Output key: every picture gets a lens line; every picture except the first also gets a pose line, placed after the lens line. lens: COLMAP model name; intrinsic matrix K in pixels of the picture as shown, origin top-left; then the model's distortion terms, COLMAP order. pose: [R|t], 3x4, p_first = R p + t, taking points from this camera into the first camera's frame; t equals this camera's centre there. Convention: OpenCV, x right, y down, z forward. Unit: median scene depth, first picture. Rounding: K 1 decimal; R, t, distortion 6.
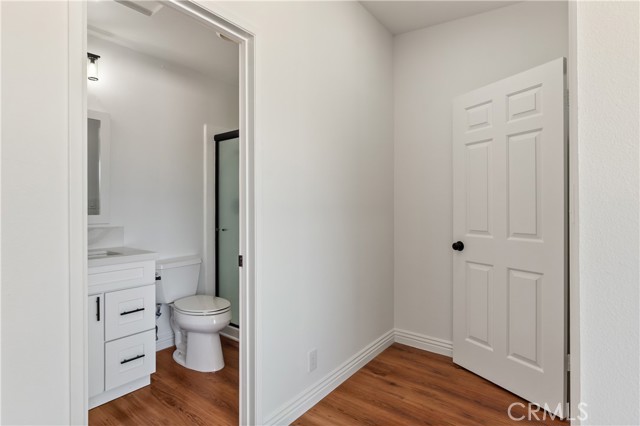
lens RADIAL K [[329.8, 0, 323.1], [0, 329.8, 210.2], [0, 0, 1]] dist [-0.005637, -0.001482]
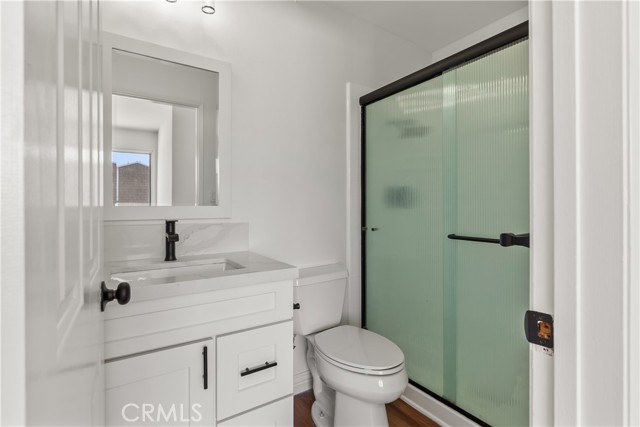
lens RADIAL K [[300.3, 0, 317.7], [0, 300.3, 211.5], [0, 0, 1]] dist [0.000463, -0.000030]
pose [[0.945248, 0.001725, -0.326348, -0.245839], [-0.000140, 0.999988, 0.004880, 0.021458], [0.326353, -0.004567, 0.945237, 0.424612]]
